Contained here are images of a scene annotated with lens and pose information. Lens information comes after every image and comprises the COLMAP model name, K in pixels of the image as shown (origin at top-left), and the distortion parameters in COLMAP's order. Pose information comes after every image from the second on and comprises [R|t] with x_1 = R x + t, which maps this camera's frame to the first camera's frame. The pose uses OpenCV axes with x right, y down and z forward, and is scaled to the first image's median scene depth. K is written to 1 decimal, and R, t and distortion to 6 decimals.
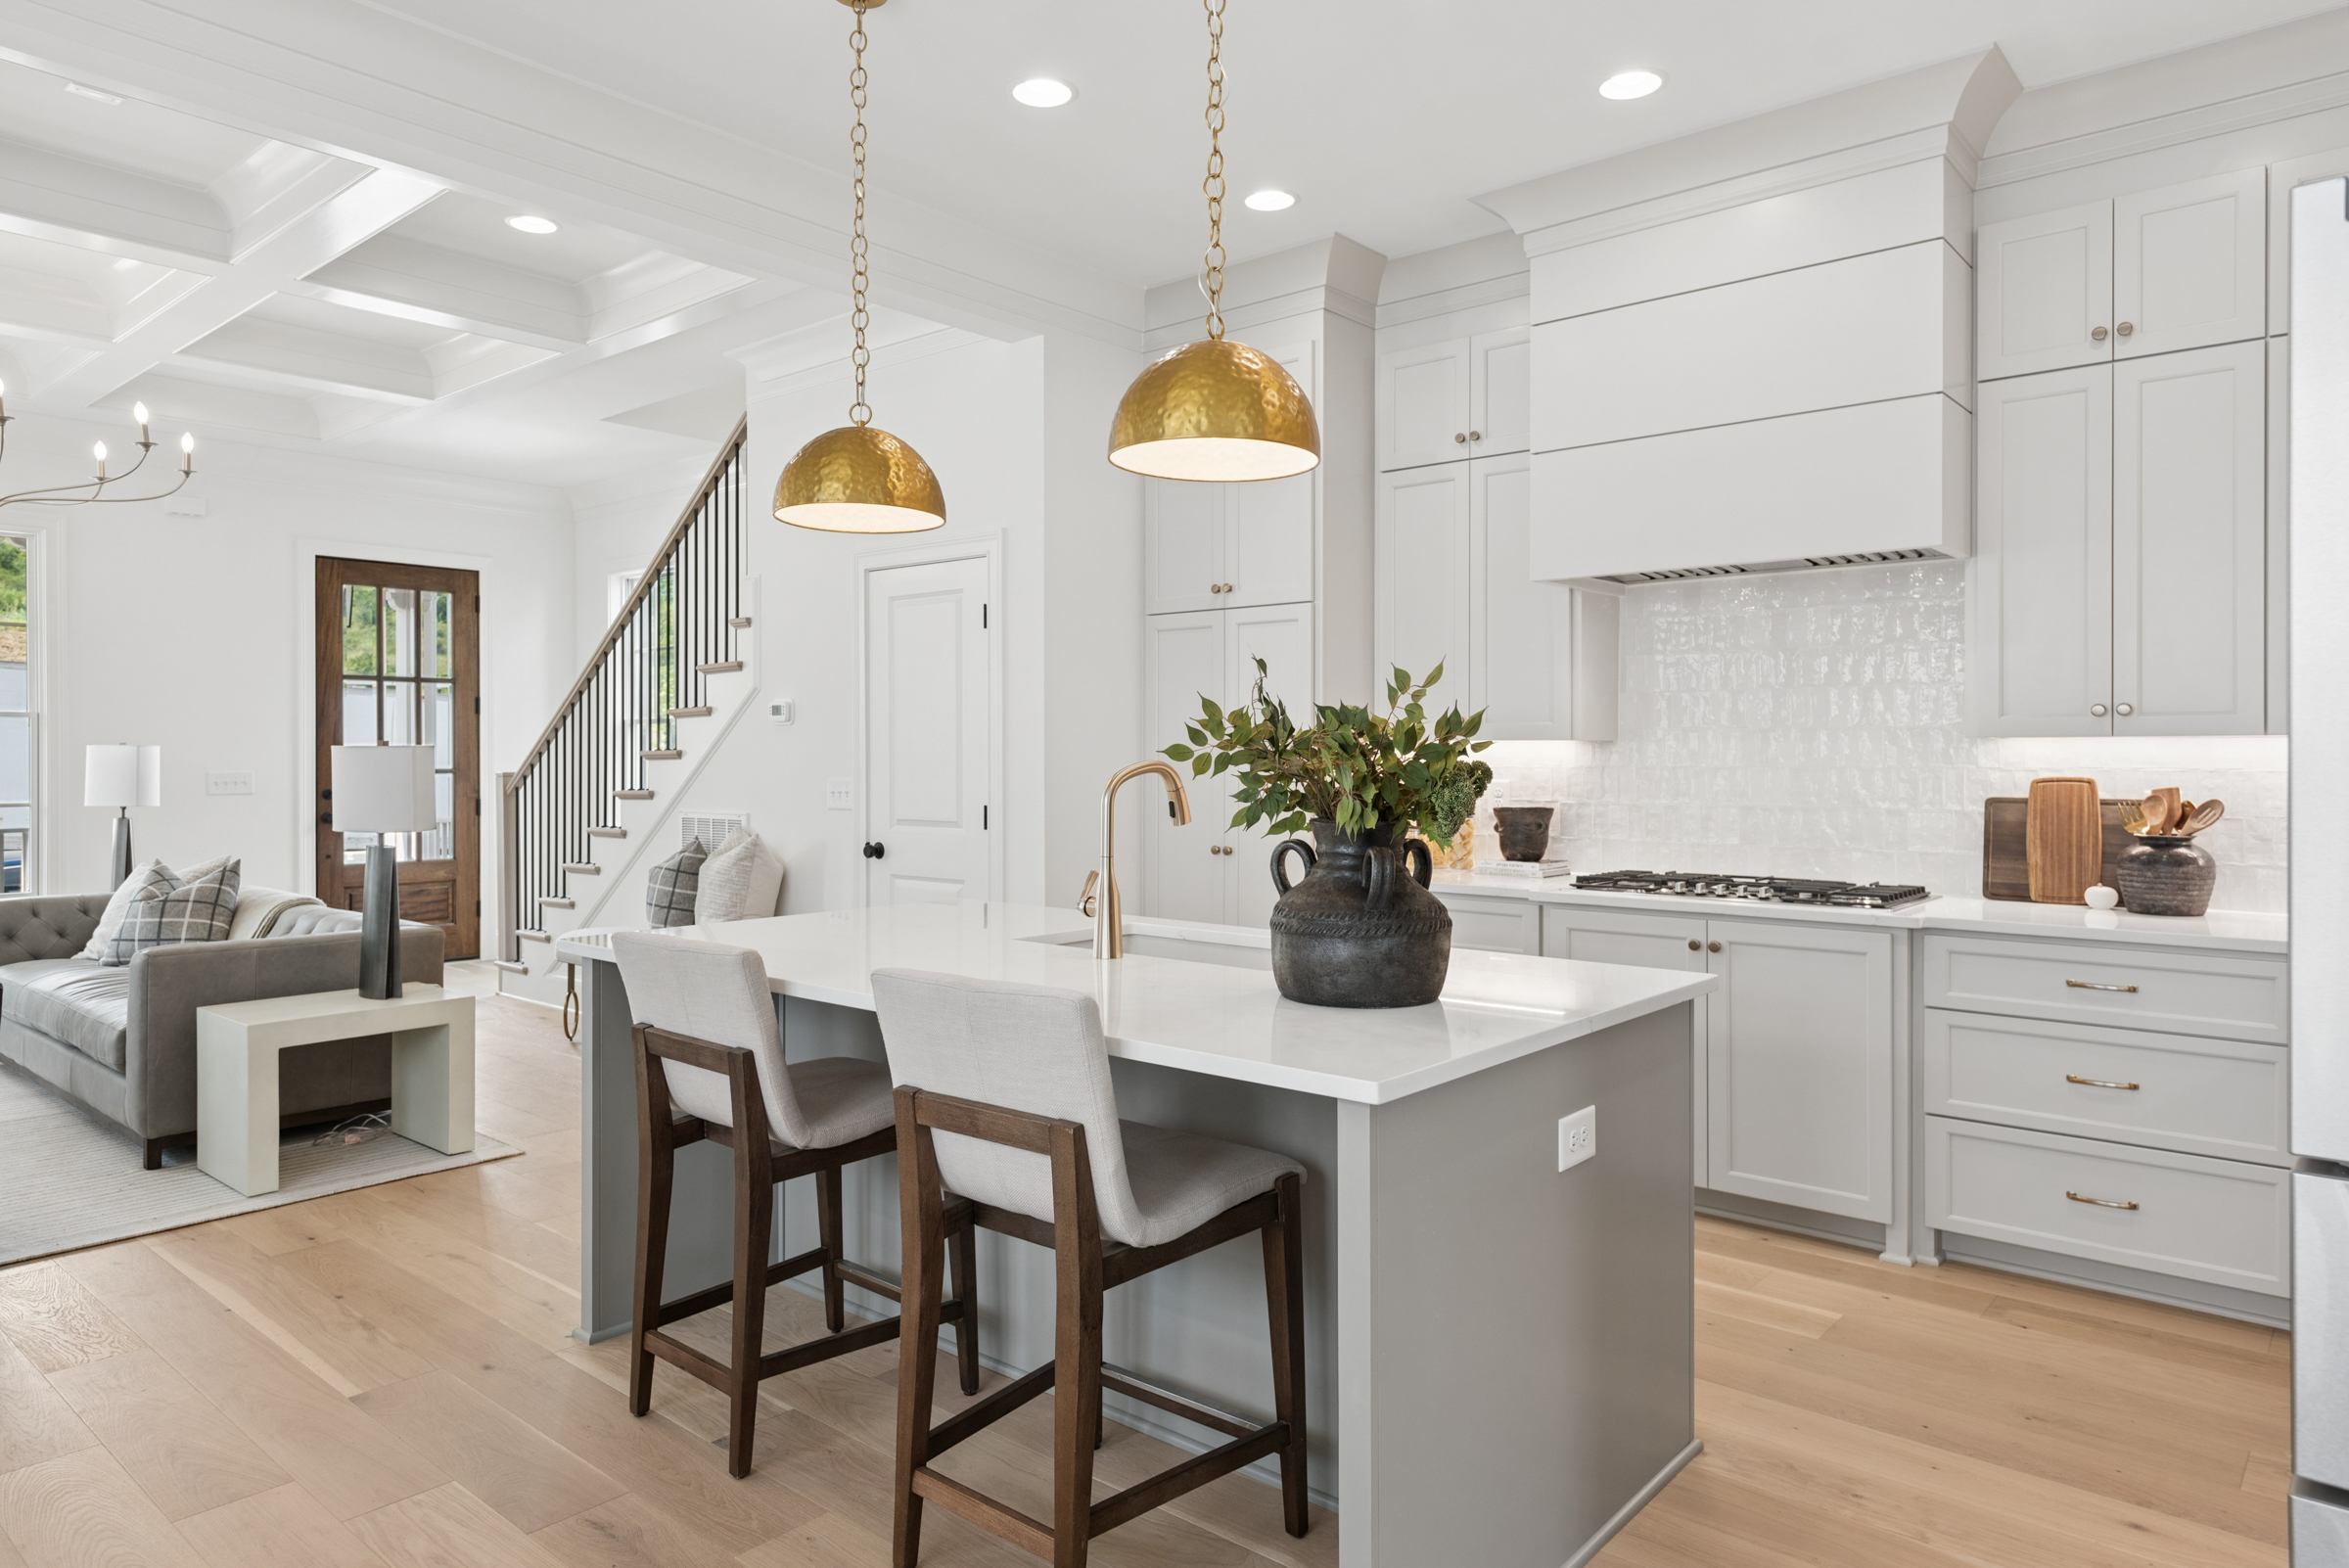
lens RADIAL K [[1433.3, 0, 1223.2], [0, 1433.3, 762.9], [0, 0, 1]] dist [-0.002290, 0.000011]
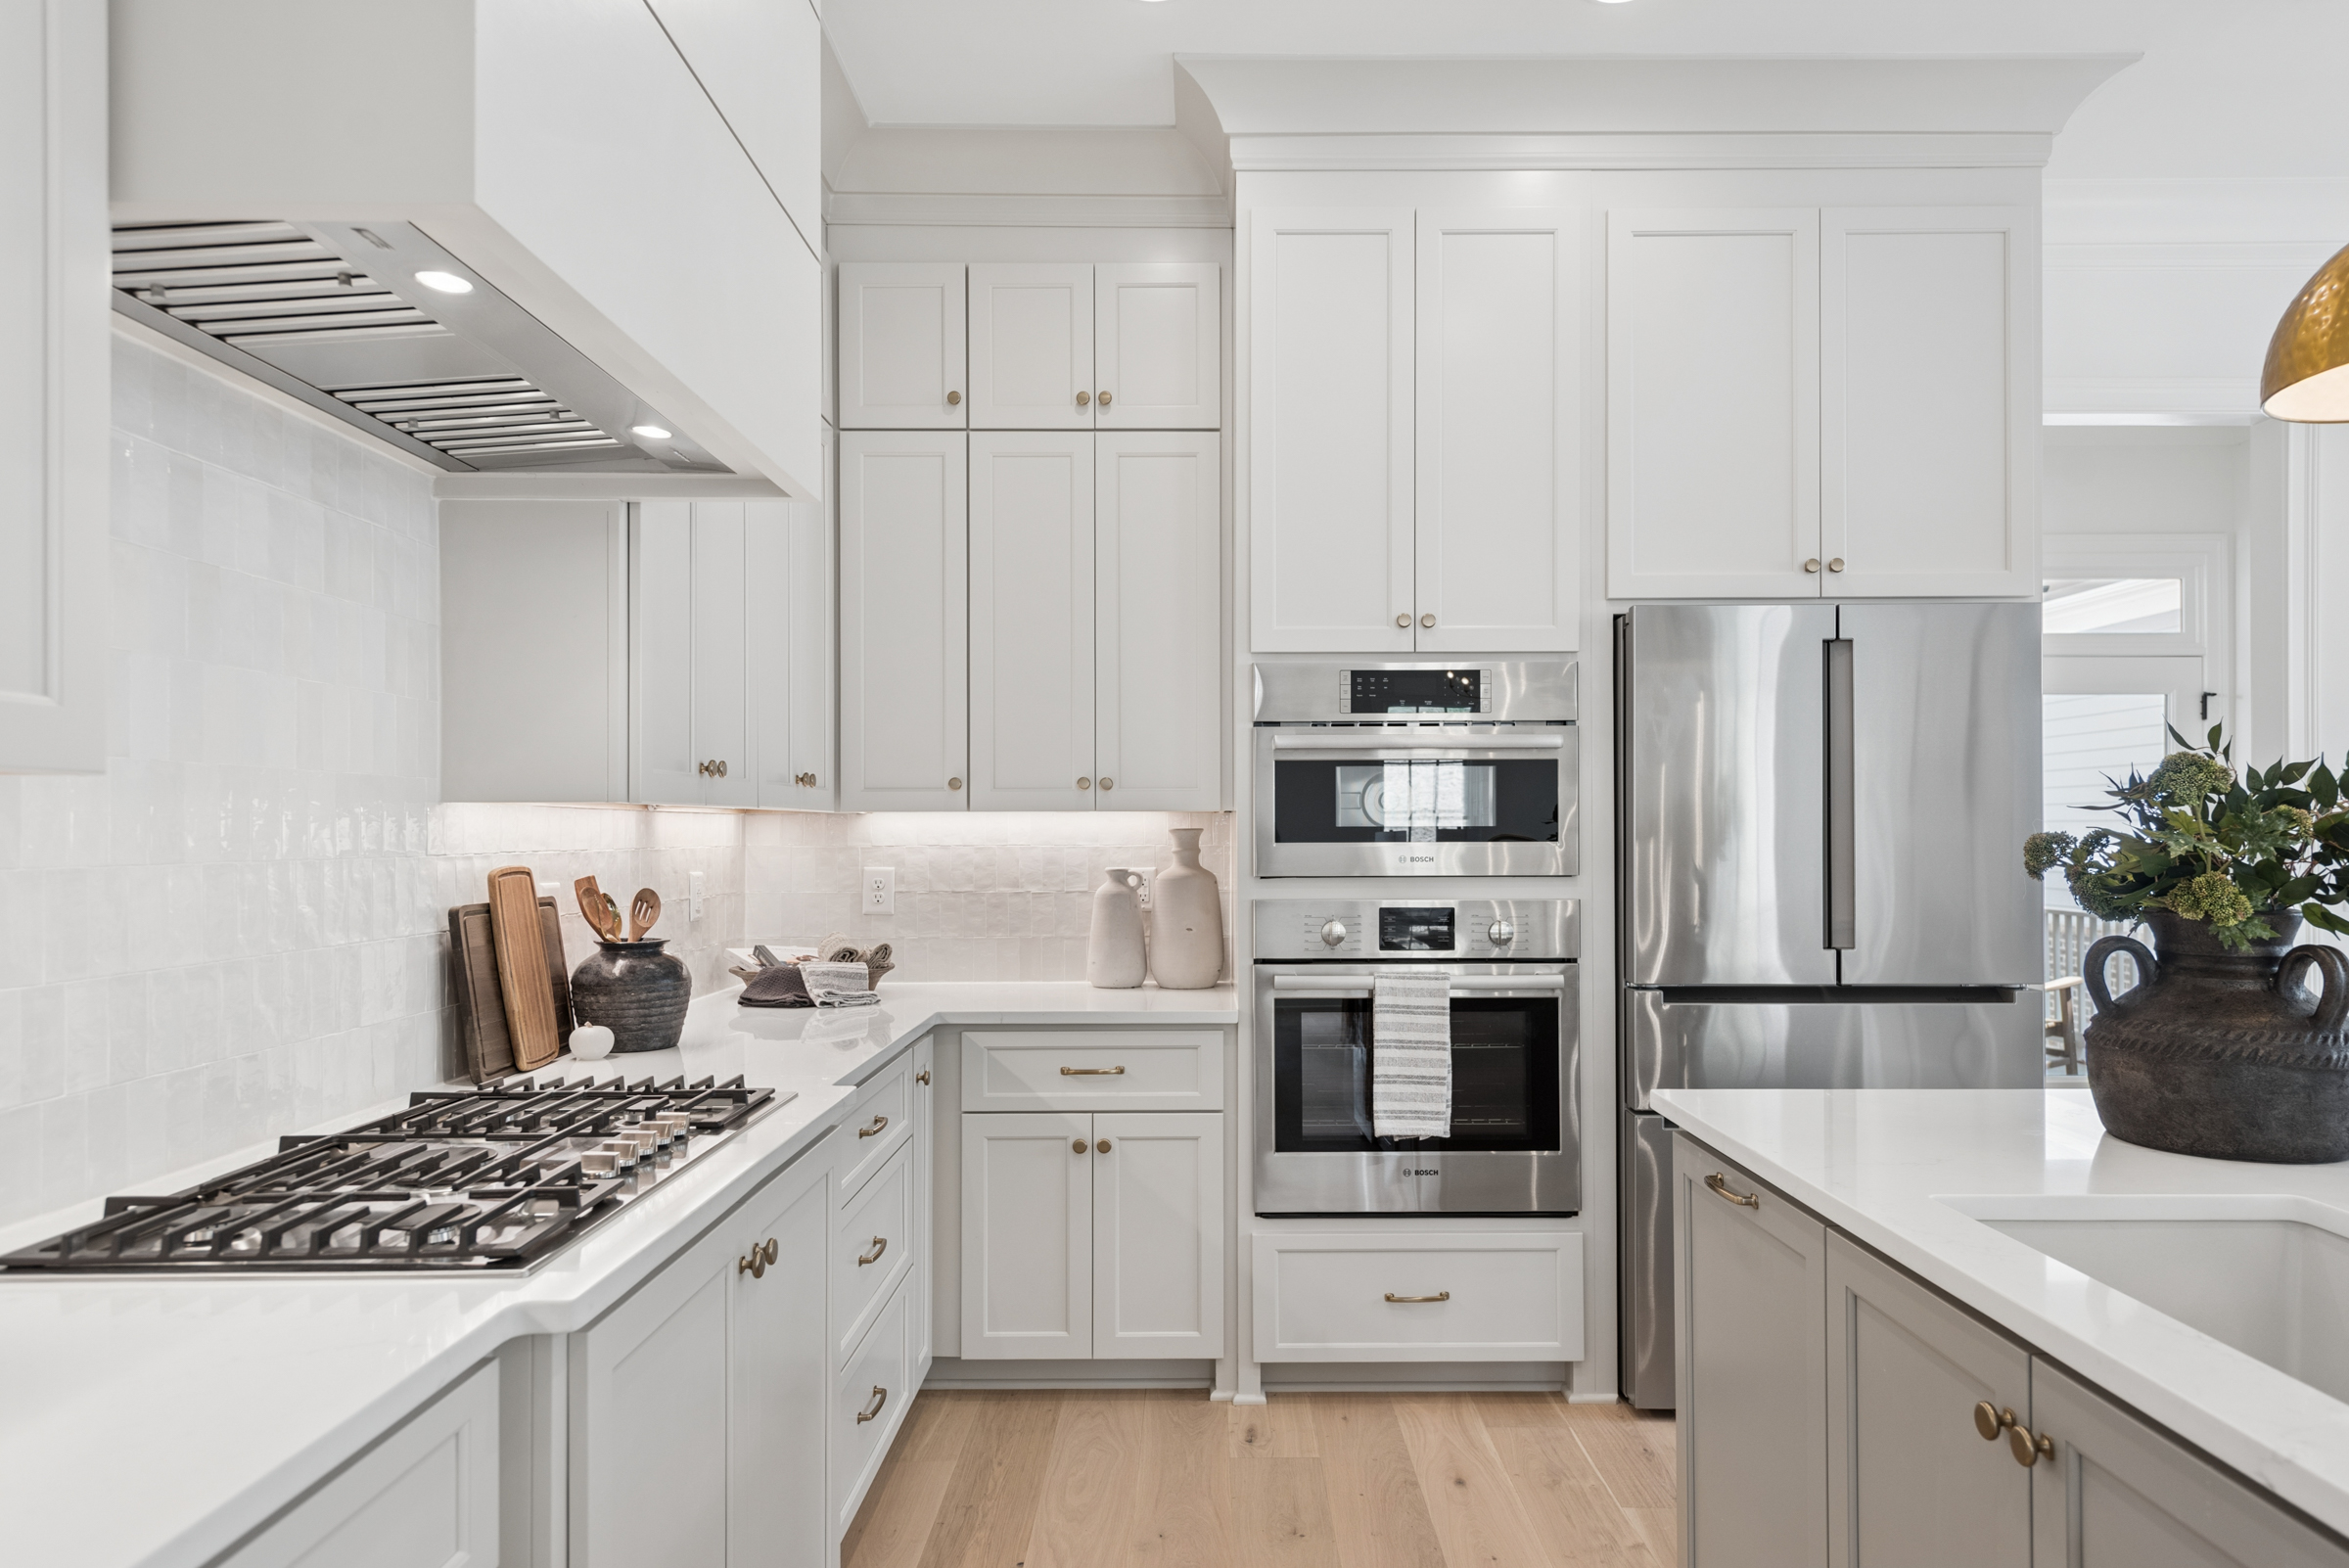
lens RADIAL K [[1433.3, 0, 1185.5], [0, 1433.3, 831.1], [0, 0, 1]] dist [-0.002290, 0.000011]
pose [[-0.629491, 0.001346, 0.777007, -0.069318], [0.007141, 0.999966, 0.004053, -0.004897], [-0.776975, 0.008100, -0.629479, 0.960526]]
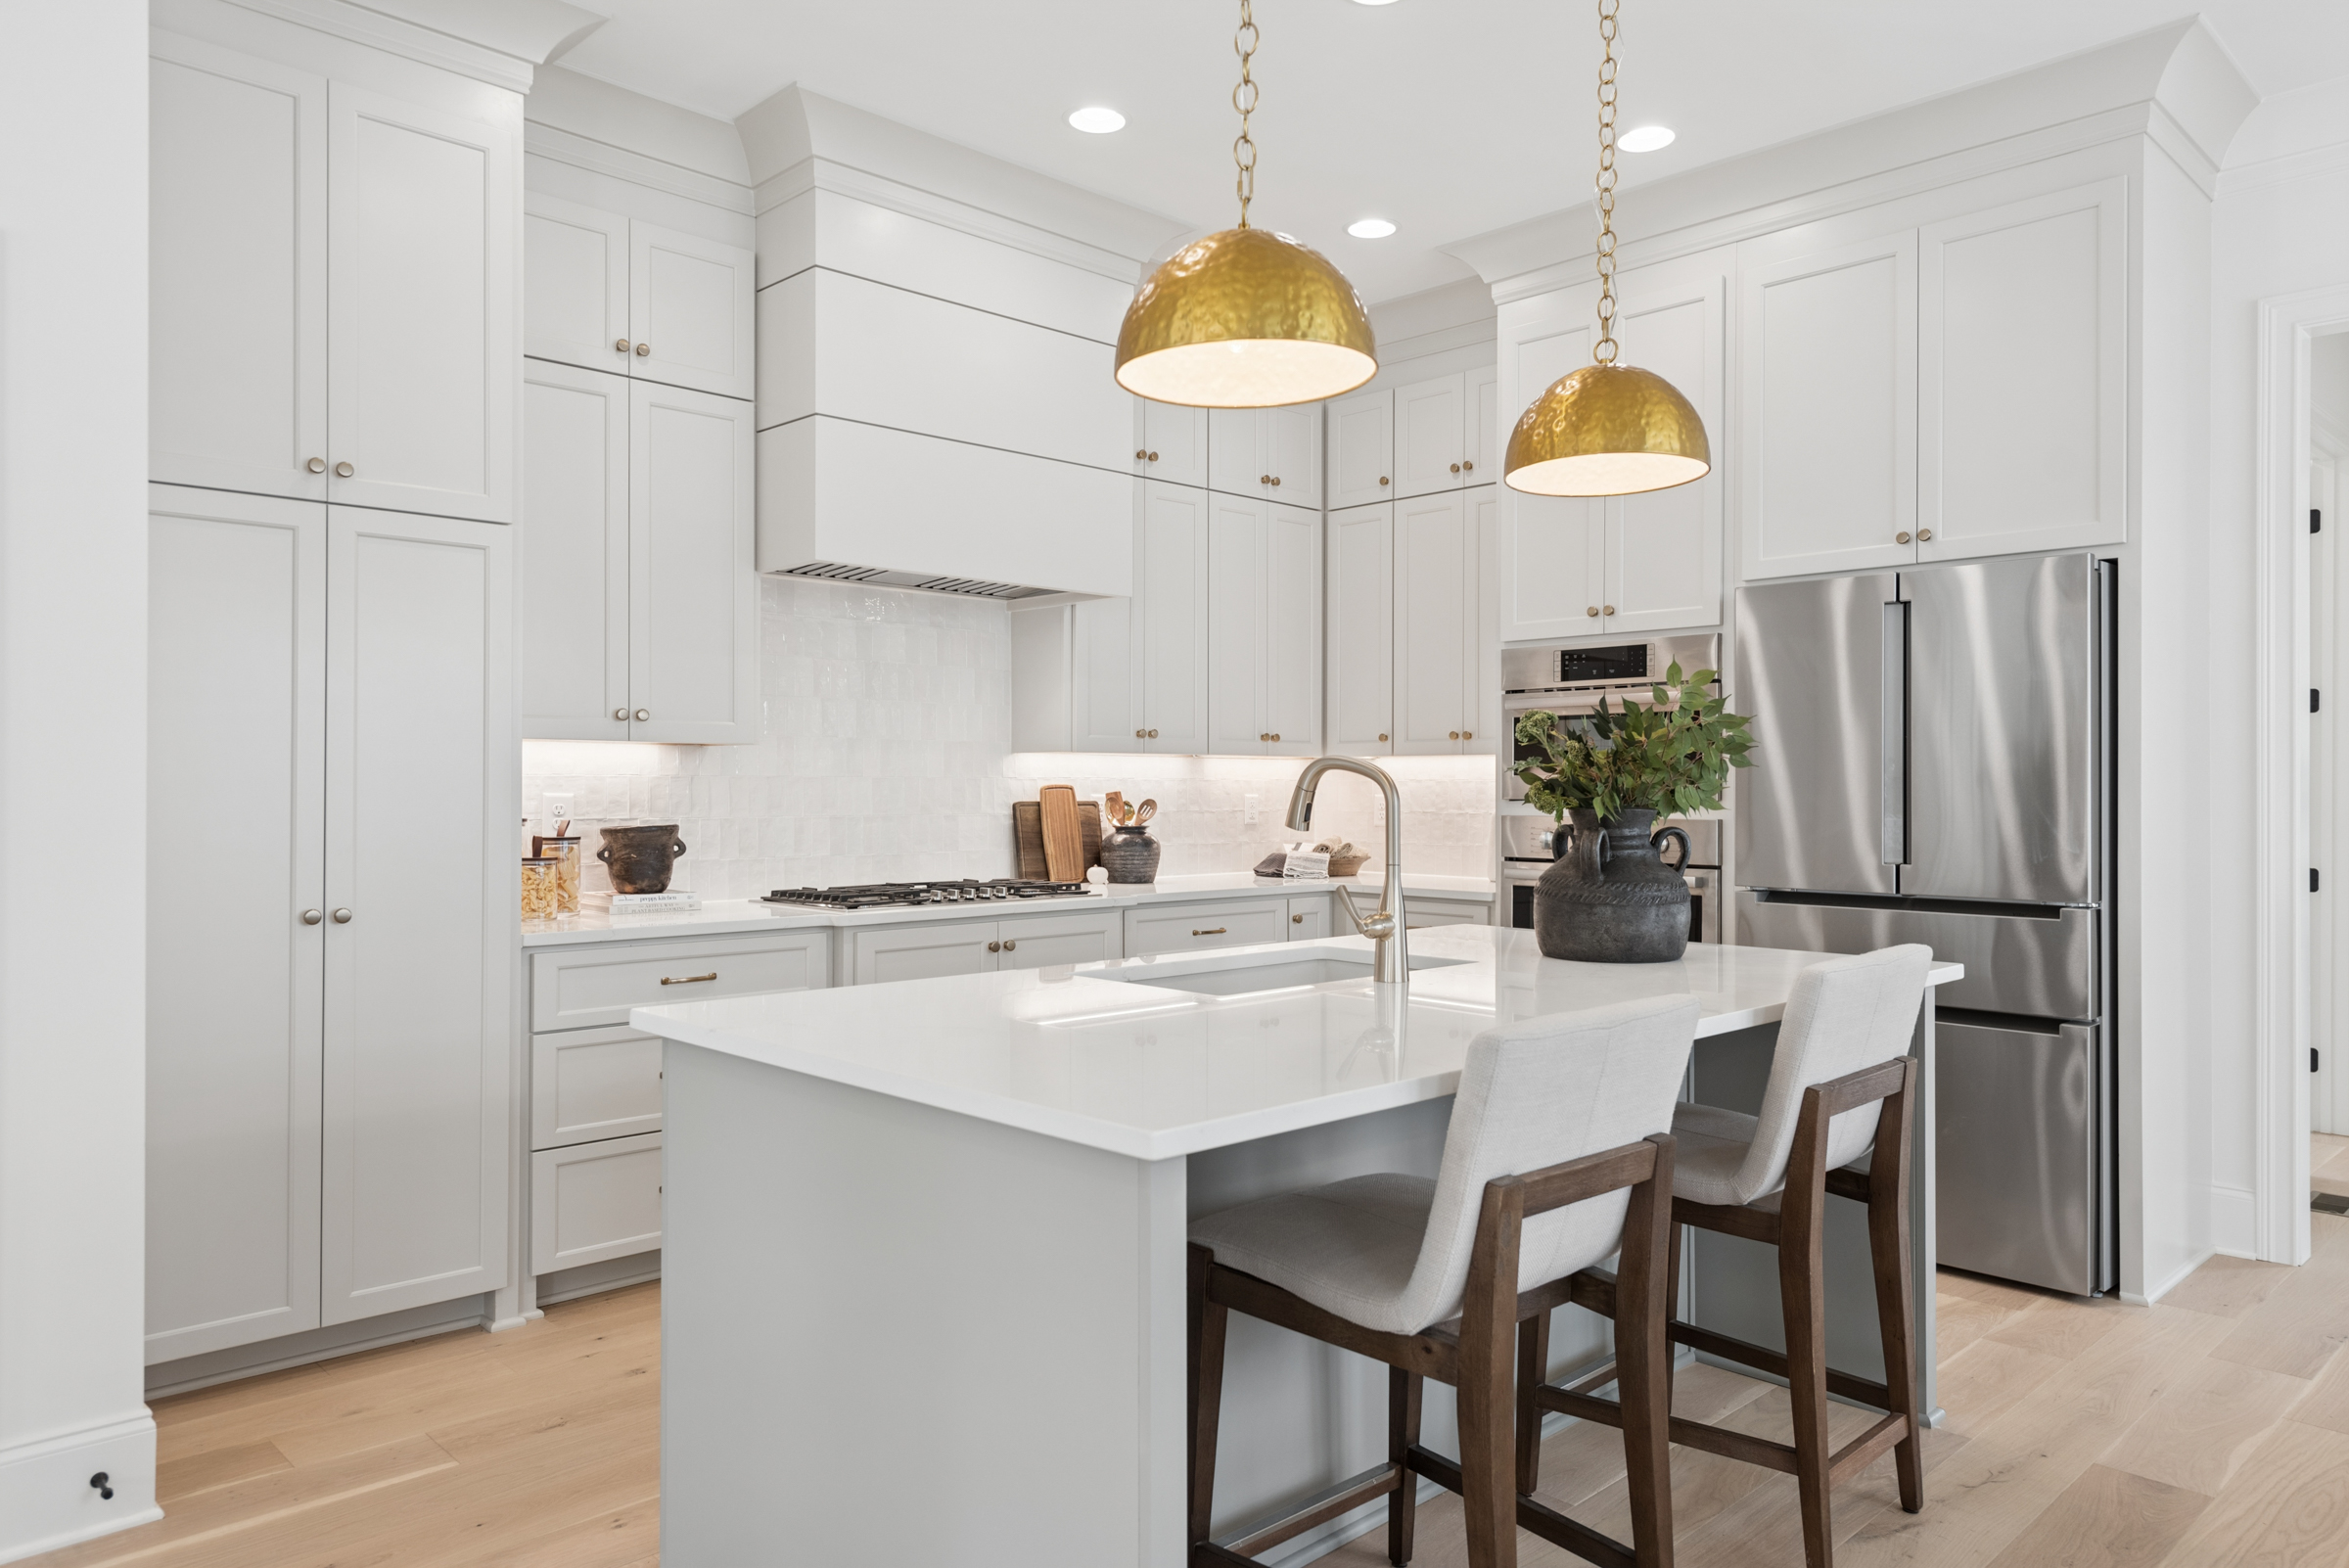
lens RADIAL K [[1537.2, 0, 1174.4], [0, 1537.2, 772.4], [0, 0, 1]] dist [0.053581, -0.013292]
pose [[0.115638, 0.009514, 0.993246, -0.621130], [0.003927, 0.999942, -0.010035, 0.011102], [-0.993284, 0.005061, 0.115594, 0.610467]]
